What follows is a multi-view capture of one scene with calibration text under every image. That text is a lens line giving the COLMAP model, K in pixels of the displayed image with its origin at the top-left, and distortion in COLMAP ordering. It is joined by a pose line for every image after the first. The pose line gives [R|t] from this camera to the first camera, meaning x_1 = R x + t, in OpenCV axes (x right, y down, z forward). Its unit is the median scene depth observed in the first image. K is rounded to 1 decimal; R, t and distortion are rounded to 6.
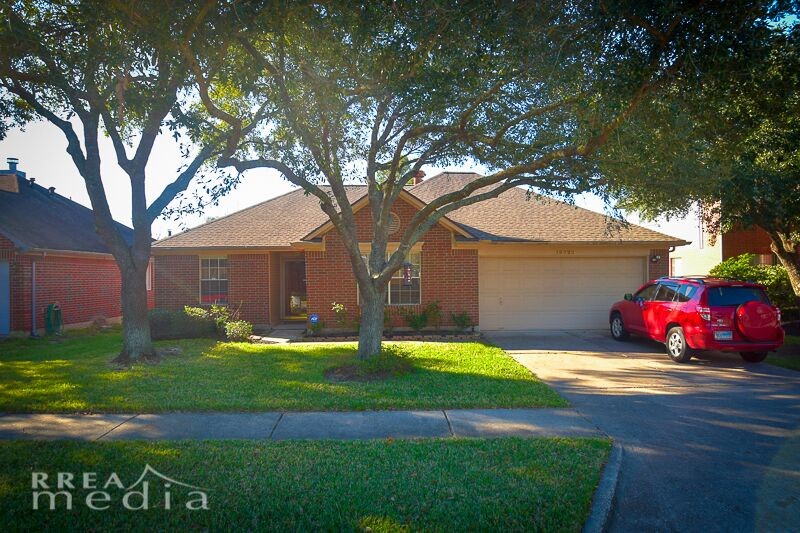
lens RADIAL K [[509.9, 0, 400.0], [0, 509.9, 266.5], [0, 0, 1]] dist [-0.035567, 0.000492]
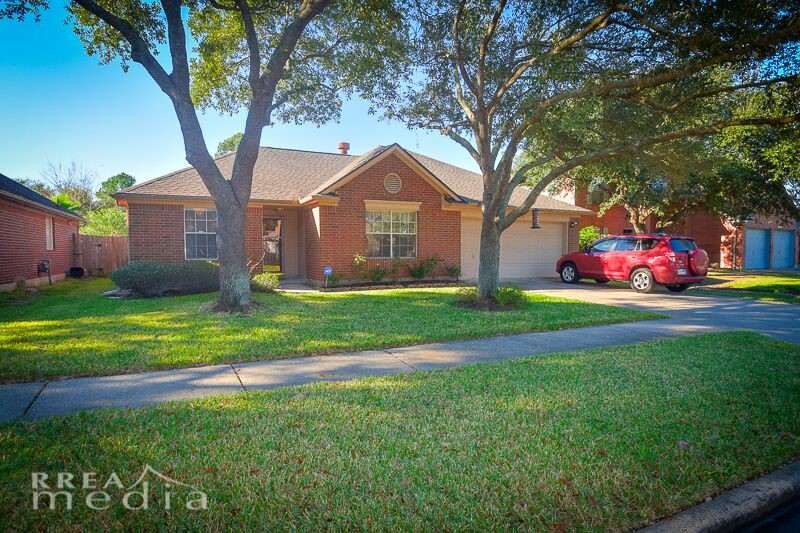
lens RADIAL K [[445.1, 0, 400.0], [0, 445.1, 266.5], [0, 0, 1]] dist [-0.028893, -0.001603]
pose [[0.912711, -0.006353, 0.408556, -0.470649], [-0.014125, 0.998791, 0.047085, 0.056879], [-0.408361, -0.048746, 0.911518, 0.137058]]
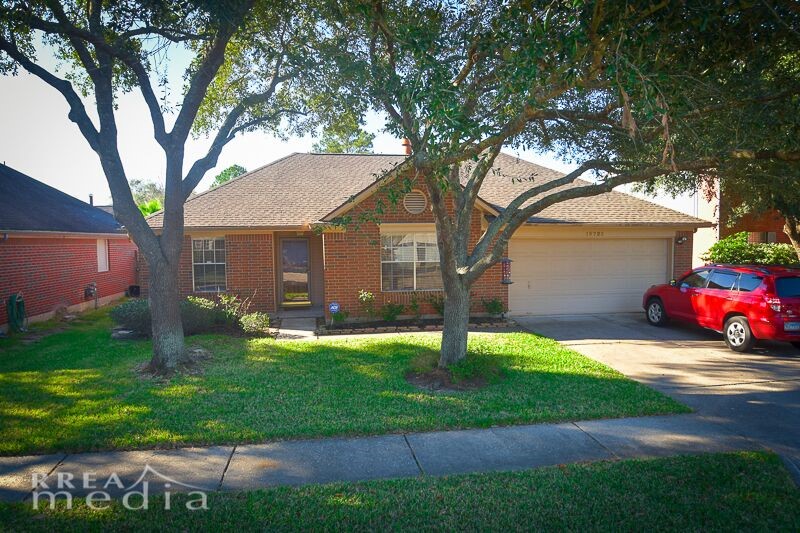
lens RADIAL K [[535.9, 0, 400.0], [0, 535.9, 266.5], [0, 0, 1]] dist [-0.037046, 0.000168]
pose [[0.991667, -0.007547, 0.128609, -0.203634], [-0.000794, 0.997905, 0.064684, -0.037190], [-0.128828, -0.064247, 0.989584, 0.056316]]
